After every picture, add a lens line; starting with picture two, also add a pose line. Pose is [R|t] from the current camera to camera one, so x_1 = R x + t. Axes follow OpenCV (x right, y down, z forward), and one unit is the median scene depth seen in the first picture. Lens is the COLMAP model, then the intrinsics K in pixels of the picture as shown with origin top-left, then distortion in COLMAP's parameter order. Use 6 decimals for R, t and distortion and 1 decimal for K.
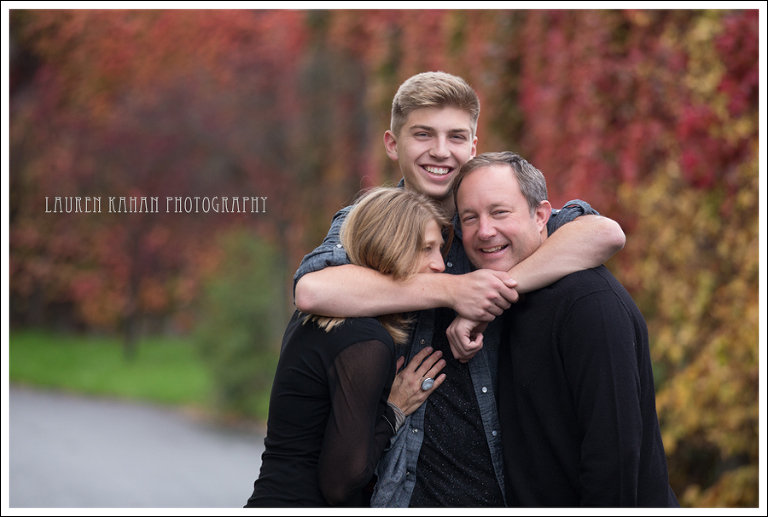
lens RADIAL K [[3528.1, 0, 349.9], [0, 3528.1, 236.1], [0, 0, 1]] dist [0.856374, 0.000000]
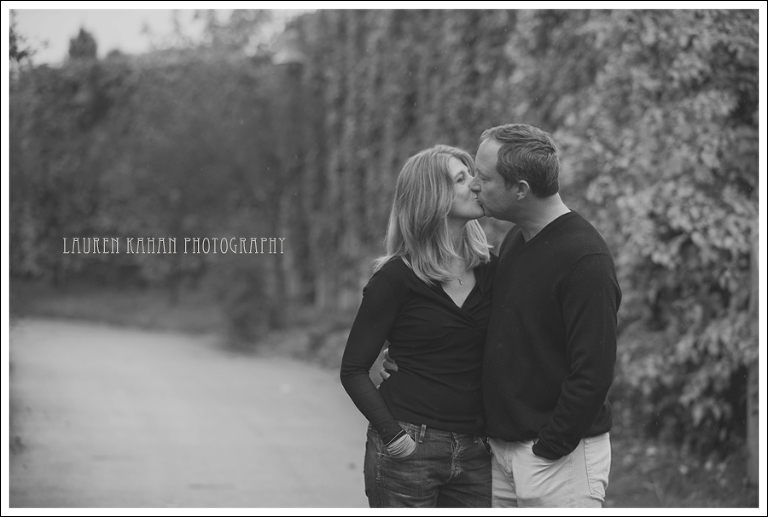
lens RADIAL K [[2676.3, 0, 389.6], [0, 2676.3, 235.2], [0, 0, 1]] dist [0.194615, 0.000000]
pose [[0.999558, -0.029716, 0.001198, 0.036662], [0.029707, 0.999535, 0.006814, 0.001680], [-0.001400, -0.006775, 0.999976, -0.151469]]
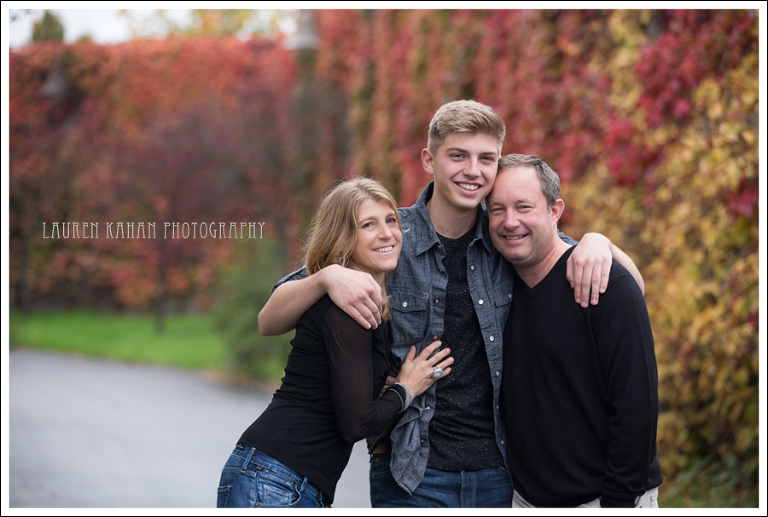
lens RADIAL K [[2740.7, 0, 366.8], [0, 2740.7, 223.4], [0, 0, 1]] dist [0.220096, 0.000000]
pose [[0.999746, -0.017846, 0.013777, -0.003140], [0.017874, 0.999838, -0.001928, -0.000403], [-0.013741, 0.002174, 0.999903, 0.051054]]
